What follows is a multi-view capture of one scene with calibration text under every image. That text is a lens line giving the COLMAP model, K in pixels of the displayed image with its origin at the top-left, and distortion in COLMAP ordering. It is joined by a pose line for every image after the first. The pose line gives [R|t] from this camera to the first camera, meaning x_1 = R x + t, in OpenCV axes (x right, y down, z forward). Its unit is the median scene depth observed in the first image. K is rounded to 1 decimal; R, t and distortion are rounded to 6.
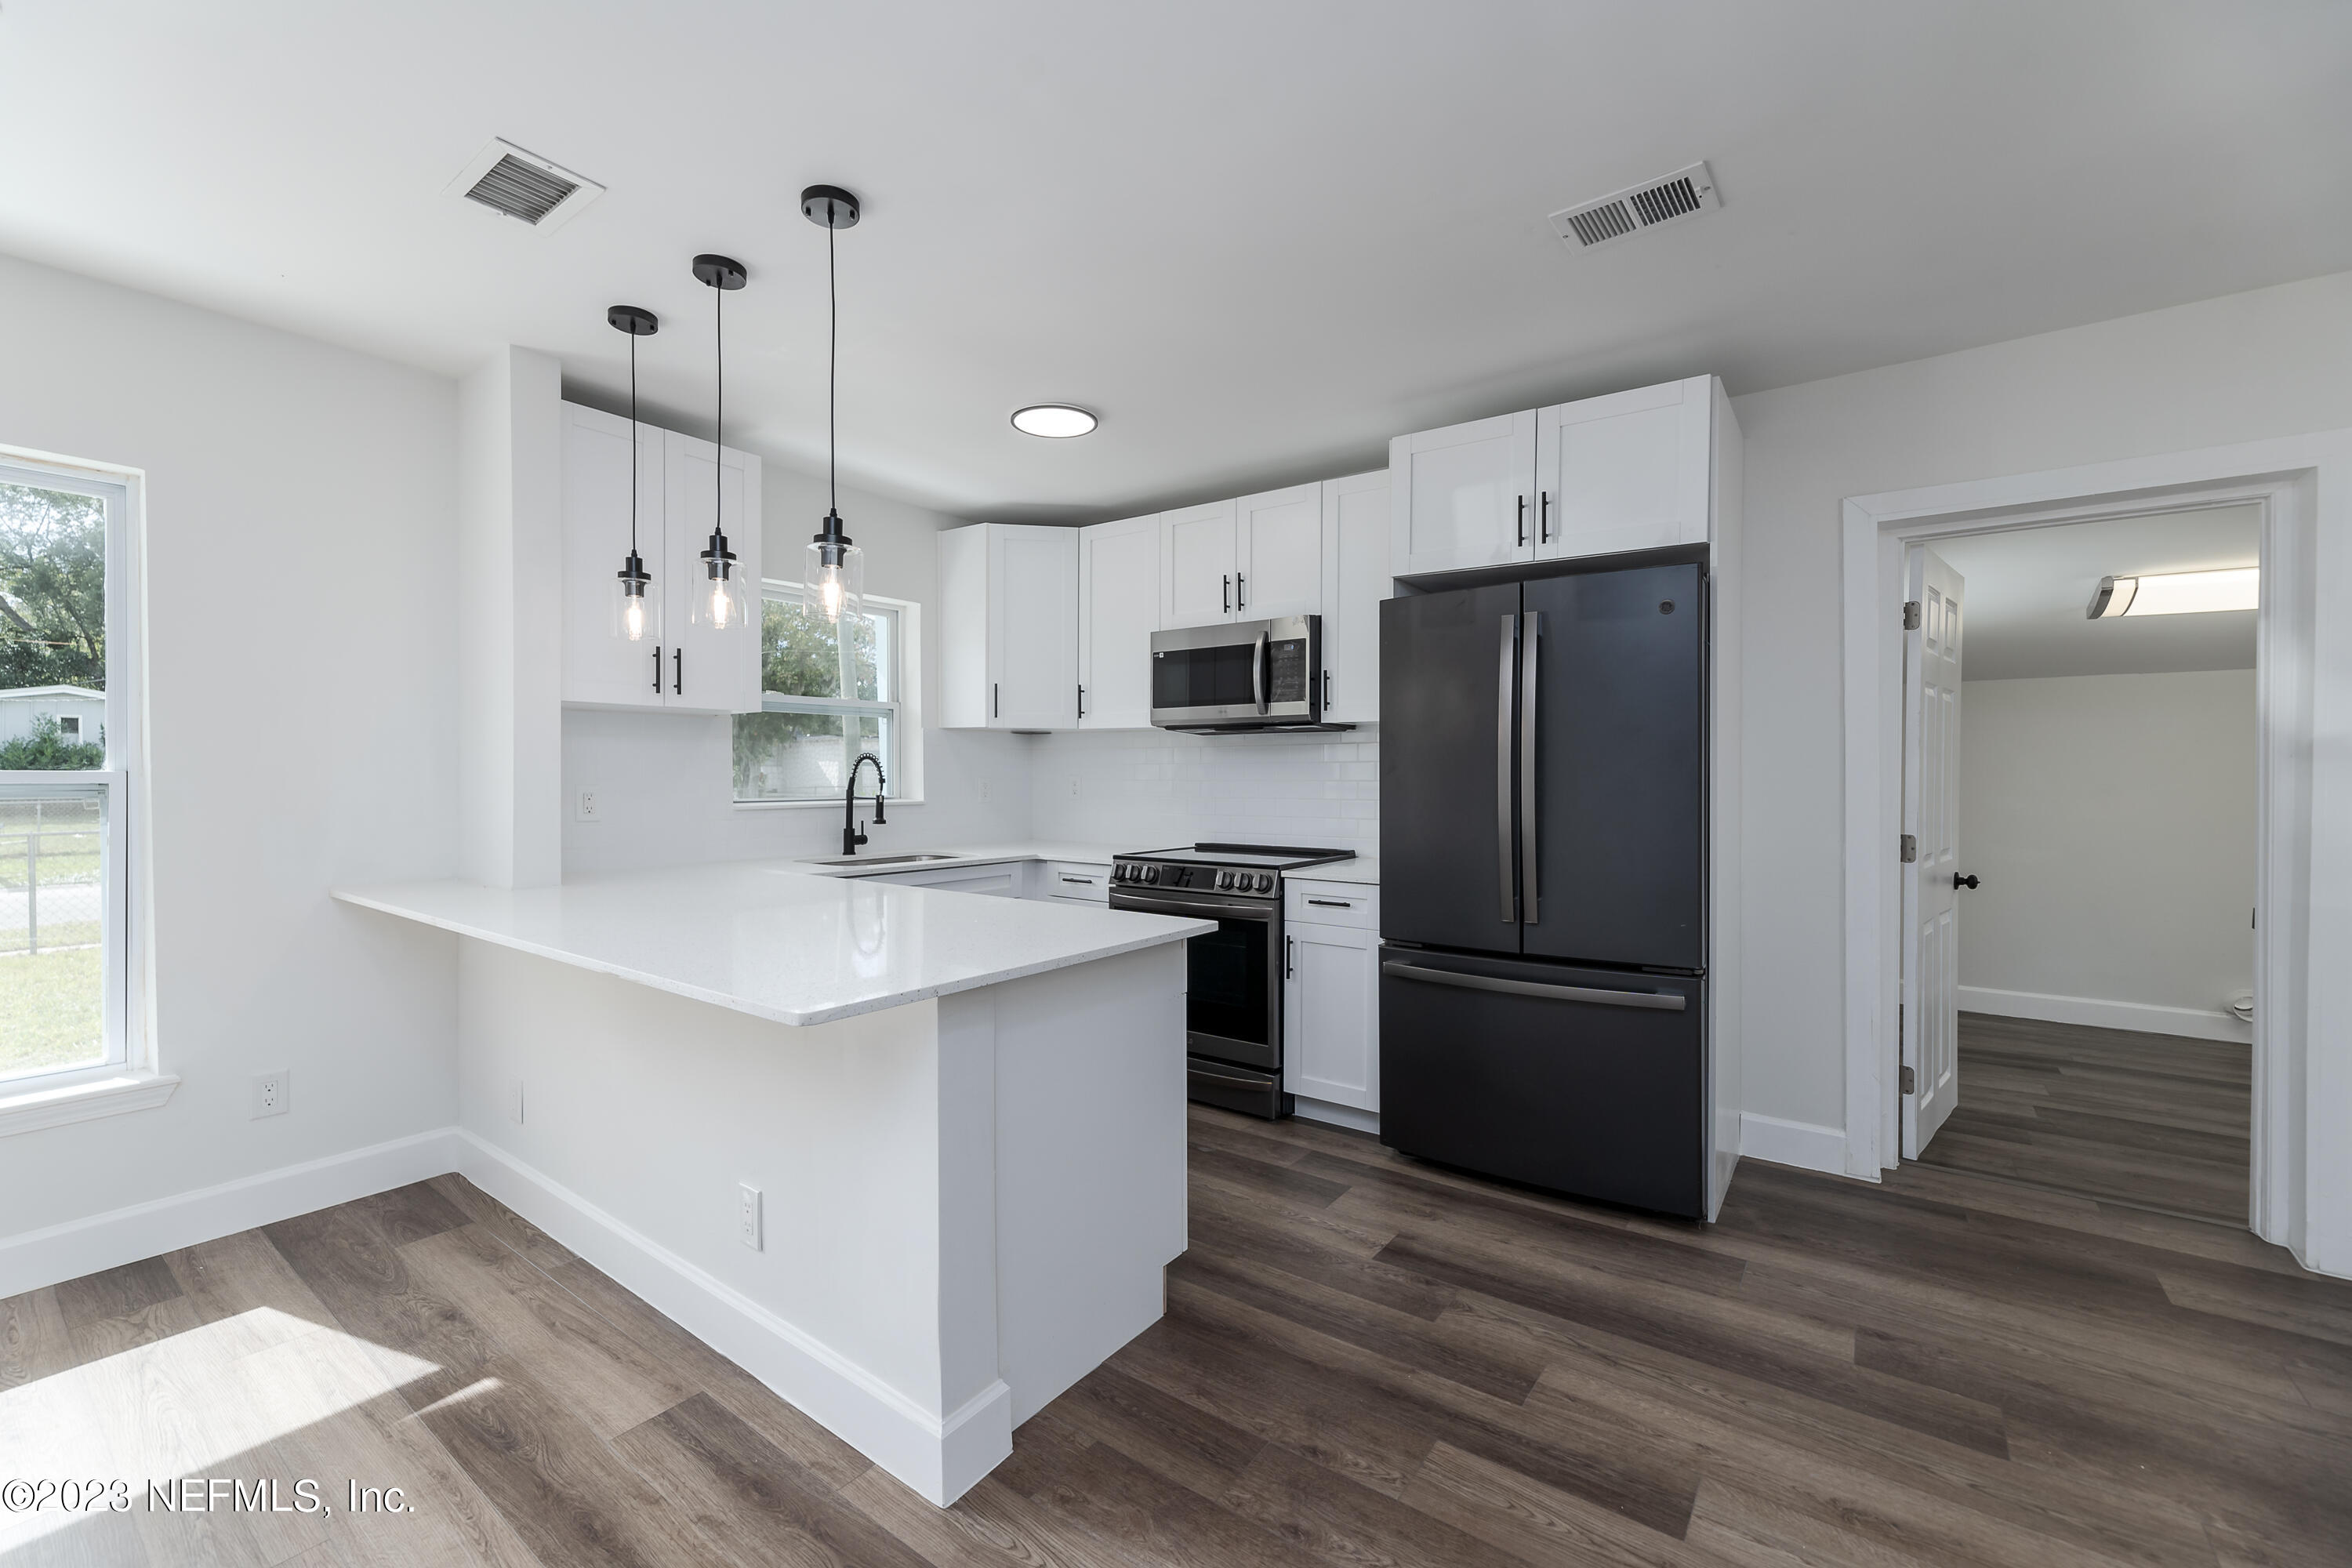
lens RADIAL K [[968.0, 0, 1163.3], [0, 968.0, 786.2], [0, 0, 1]] dist [-0.000065, 0.000229]
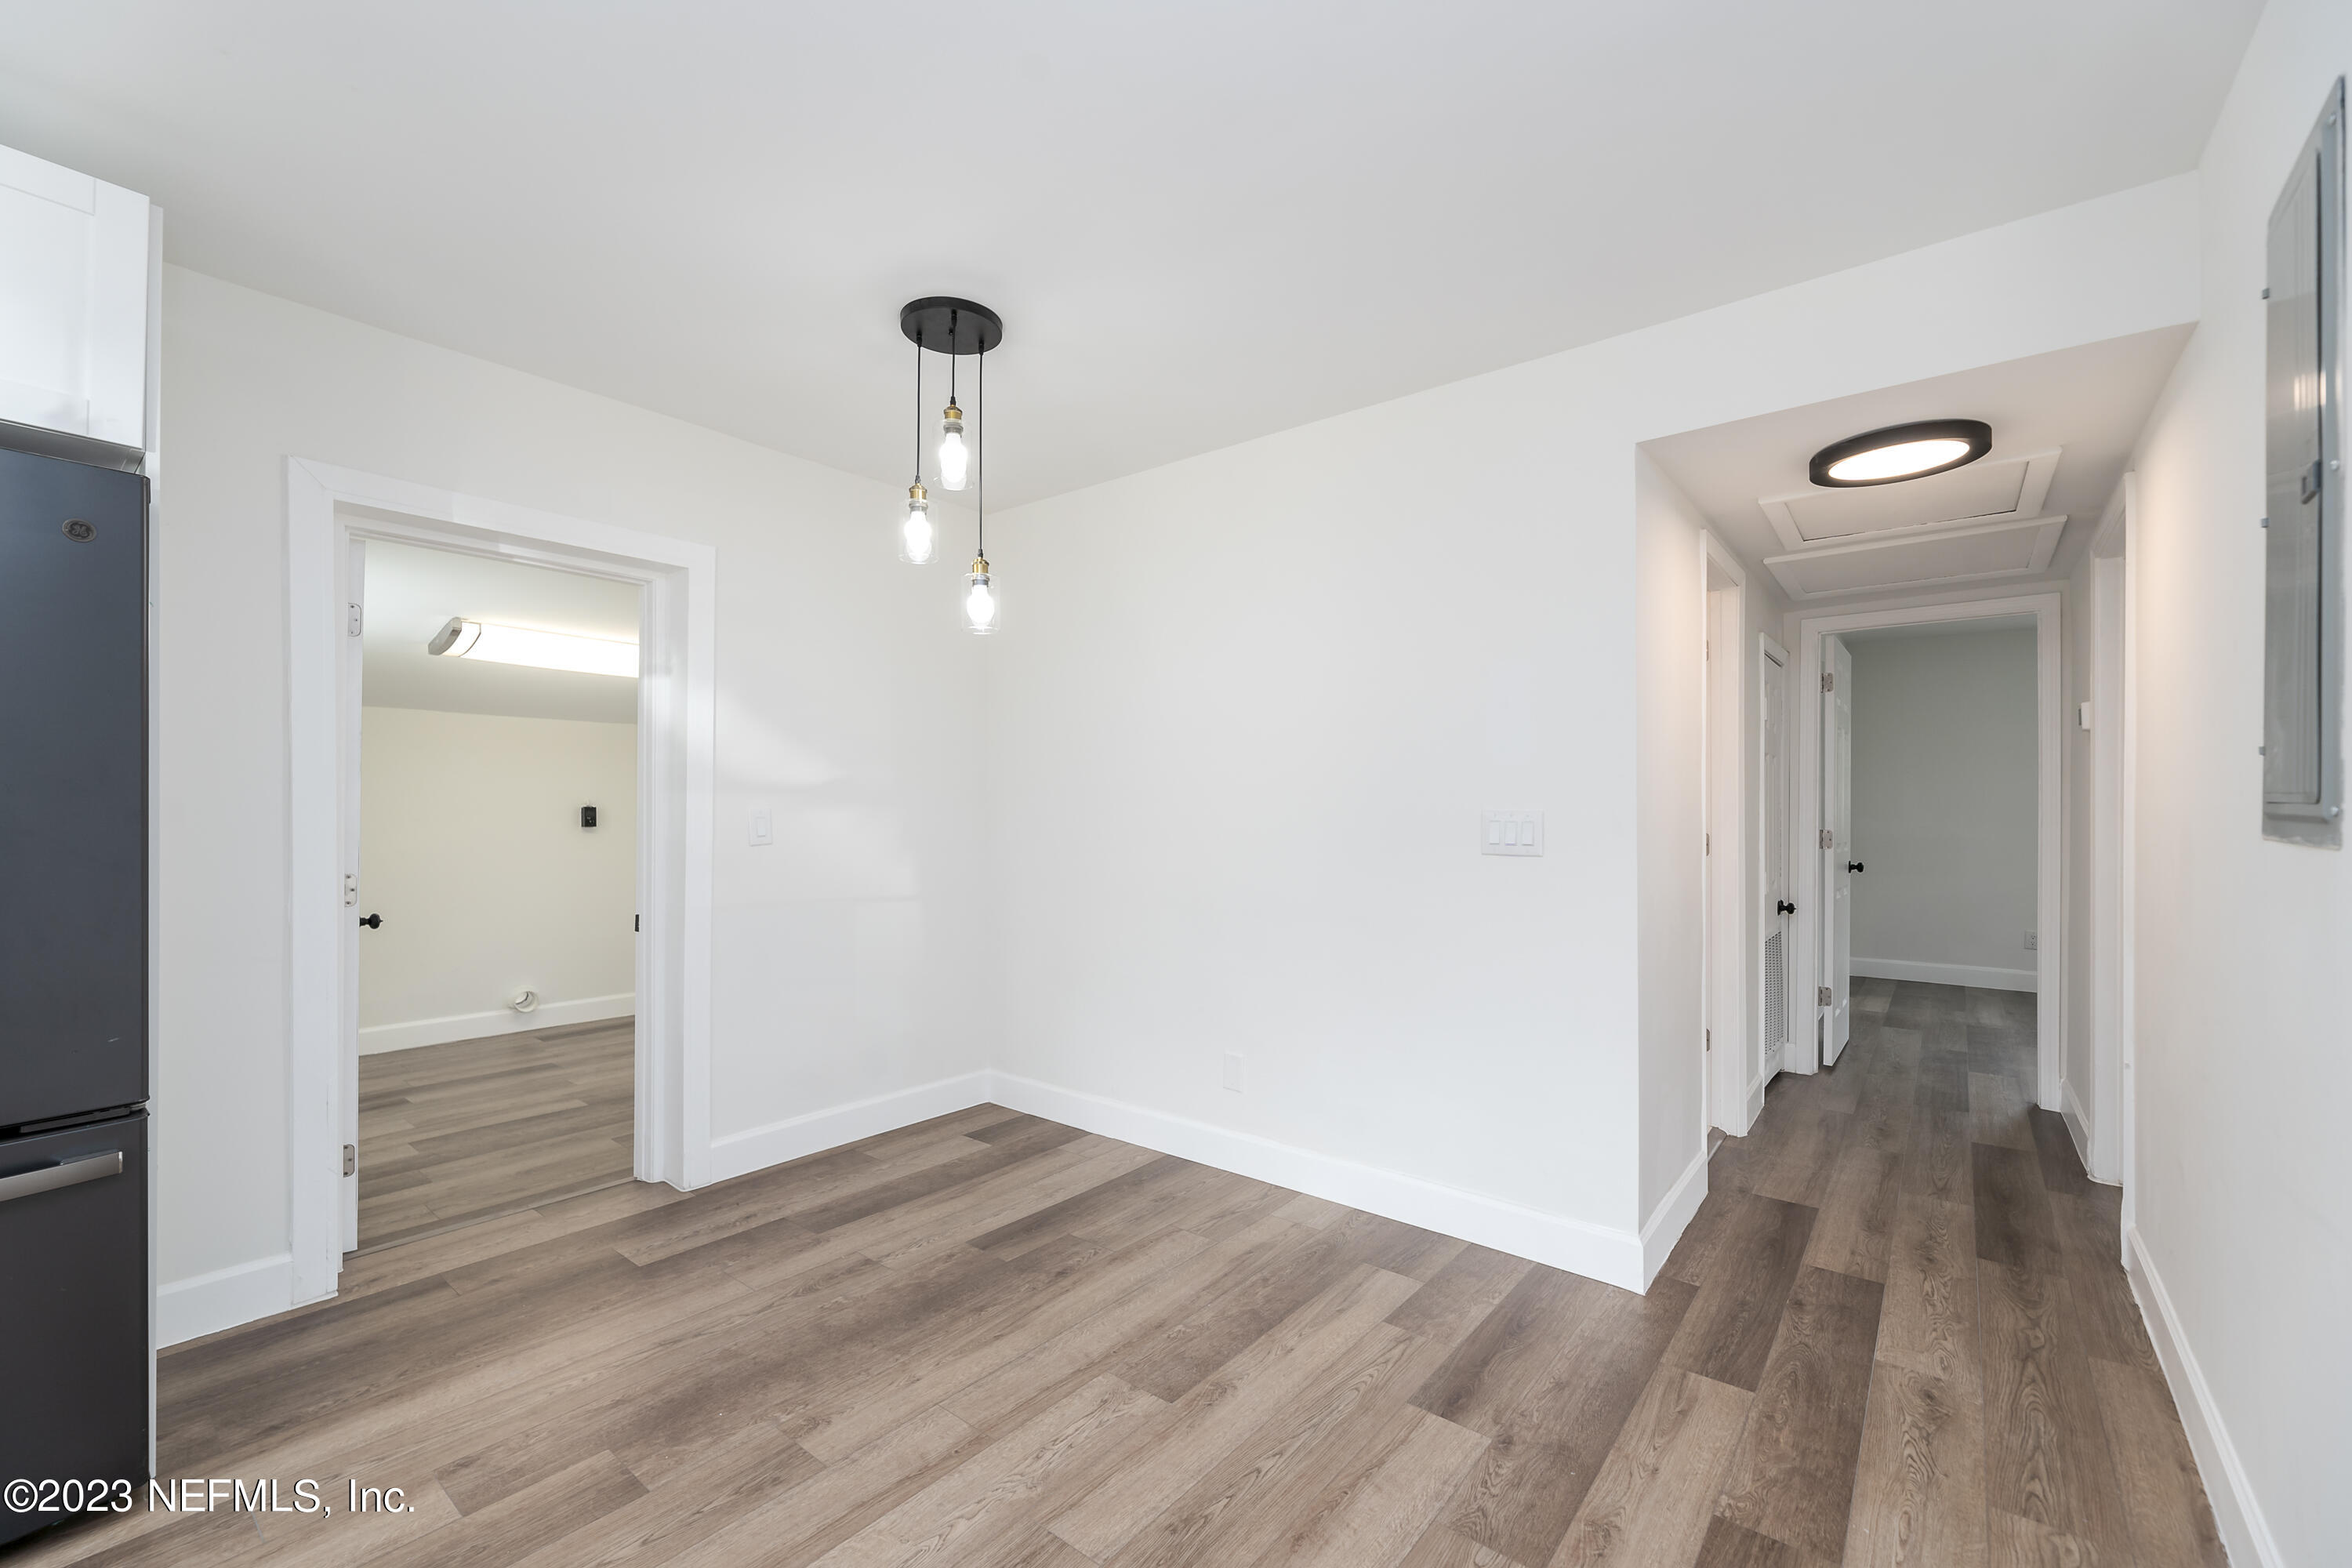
lens RADIAL K [[968.0, 0, 1169.1], [0, 968.0, 798.5], [0, 0, 1]] dist [-0.000065, 0.000229]
pose [[0.038956, 0.011256, 0.999178, -0.070000], [0.006607, 0.999912, -0.011522, -0.001219], [-0.999219, 0.007050, 0.038878, 0.271587]]
